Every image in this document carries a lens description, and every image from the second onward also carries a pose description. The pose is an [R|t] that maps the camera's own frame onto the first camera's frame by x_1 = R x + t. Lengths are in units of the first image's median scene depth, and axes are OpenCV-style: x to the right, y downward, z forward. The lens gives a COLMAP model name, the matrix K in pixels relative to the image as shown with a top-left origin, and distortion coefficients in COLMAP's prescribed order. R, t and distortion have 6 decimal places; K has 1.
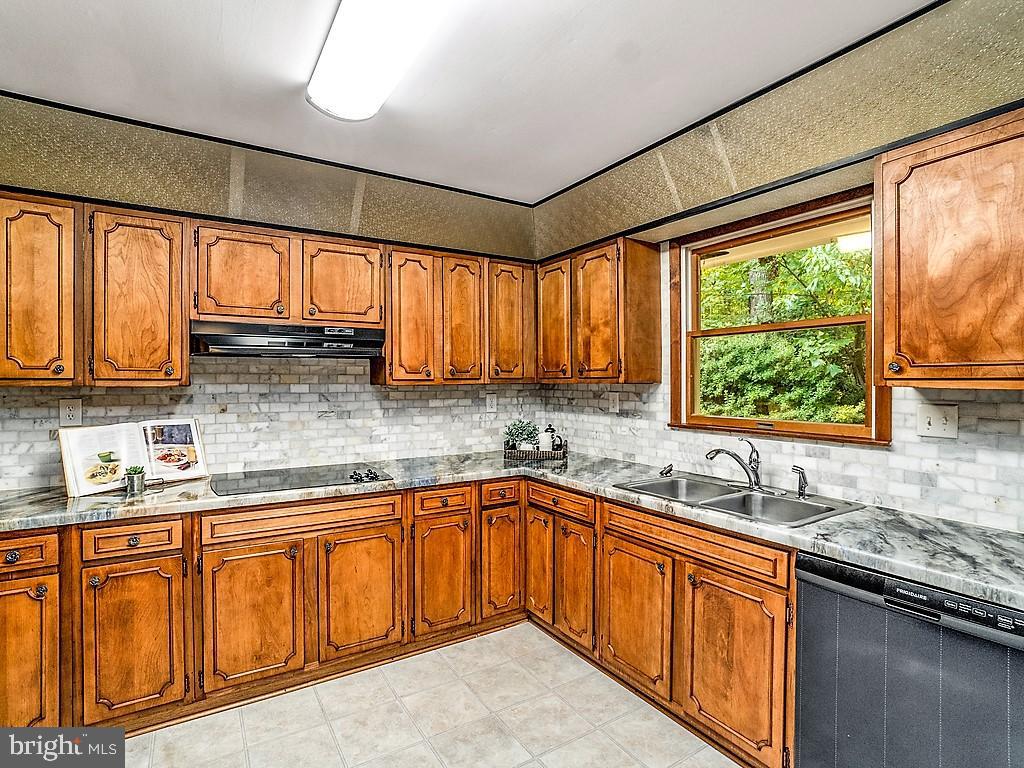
lens RADIAL K [[501.4, 0, 502.9], [0, 501.4, 388.5], [0, 0, 1]] dist [-0.055735, 0.021190]
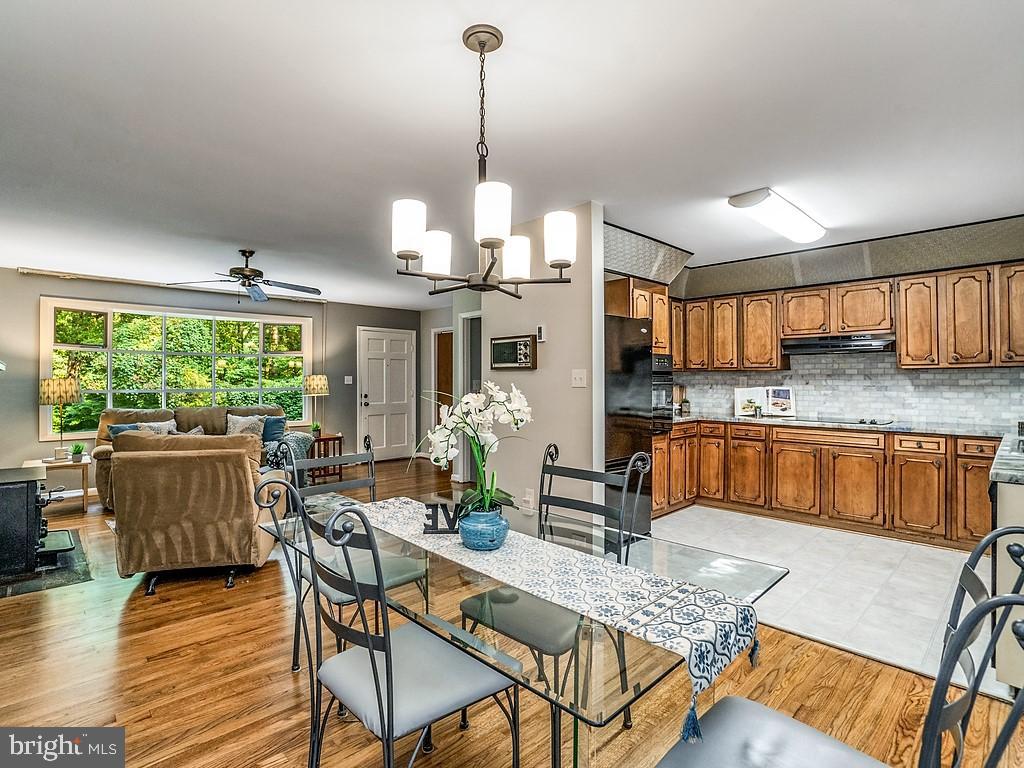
lens RADIAL K [[501.4, 0, 519.3], [0, 501.4, 377.6], [0, 0, 1]] dist [-0.055735, 0.021190]
pose [[0.218581, -0.004000, -0.975811, 1.032856], [-0.010491, 0.999924, -0.006449, 0.045876], [0.975762, 0.011647, 0.218523, -0.486406]]
